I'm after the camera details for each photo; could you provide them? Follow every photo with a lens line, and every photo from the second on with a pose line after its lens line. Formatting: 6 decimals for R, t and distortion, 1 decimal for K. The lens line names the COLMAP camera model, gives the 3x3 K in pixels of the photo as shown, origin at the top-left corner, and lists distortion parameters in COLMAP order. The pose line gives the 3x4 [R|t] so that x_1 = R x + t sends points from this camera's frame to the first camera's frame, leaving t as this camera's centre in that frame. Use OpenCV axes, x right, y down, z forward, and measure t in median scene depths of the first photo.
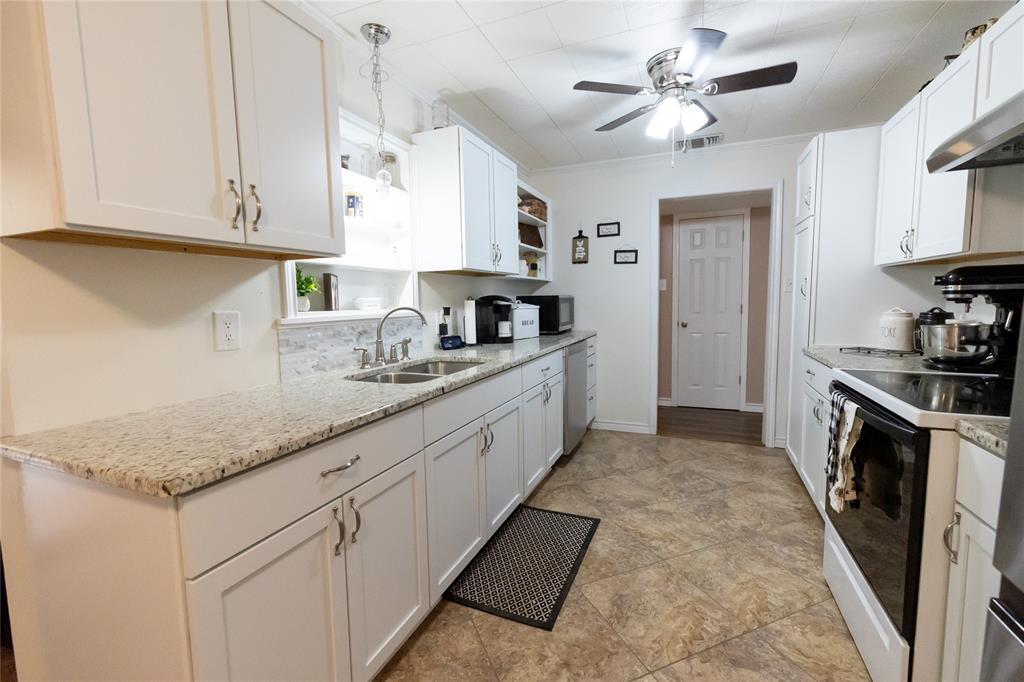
lens RADIAL K [[436.3, 0, 512.0], [0, 436.3, 341.0], [0, 0, 1]] dist [0.001715, 0.000042]
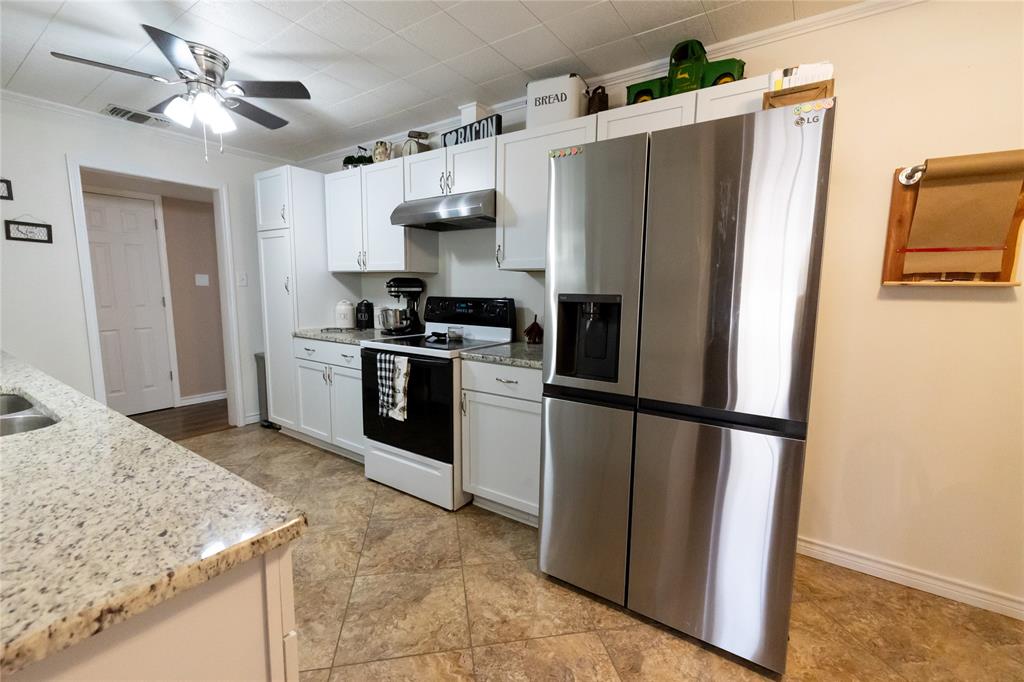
lens RADIAL K [[436.3, 0, 512.0], [0, 436.3, 341.0], [0, 0, 1]] dist [0.001715, 0.000042]
pose [[0.204837, -0.101690, 0.973499, -0.590495], [0.078722, 0.993078, 0.087171, -0.026227], [-0.975625, 0.058780, 0.211424, 0.148774]]
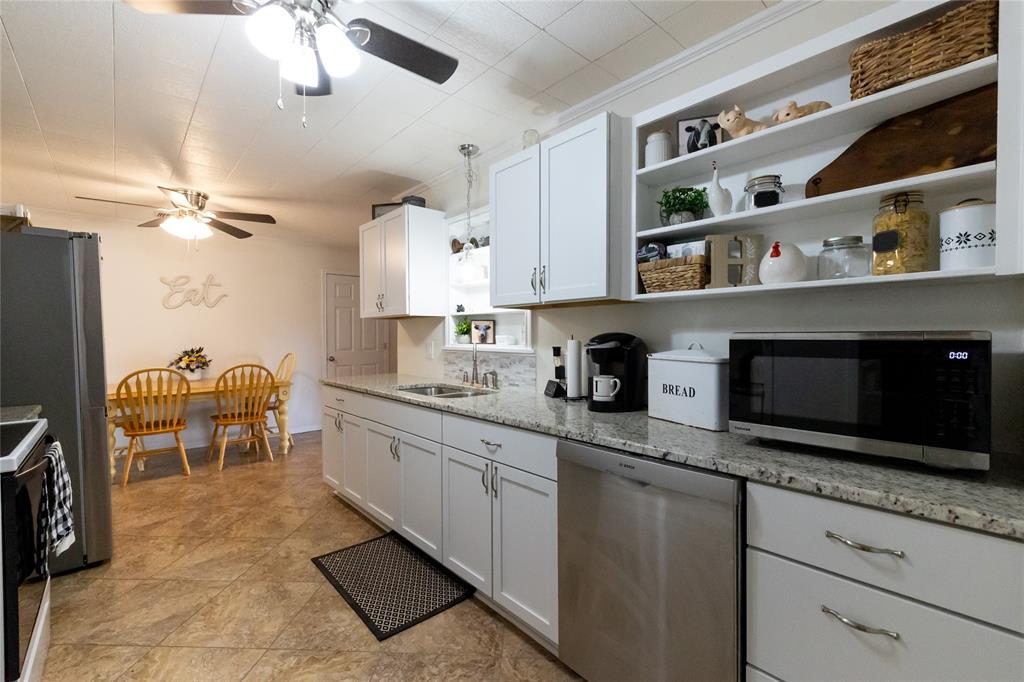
lens RADIAL K [[436.3, 0, 512.0], [0, 436.3, 341.0], [0, 0, 1]] dist [0.001715, 0.000042]
pose [[-0.425108, 0.030094, -0.904642, 0.929897], [-0.074792, 0.994861, 0.068241, -0.198197], [0.902047, 0.096670, -0.420673, 1.790929]]
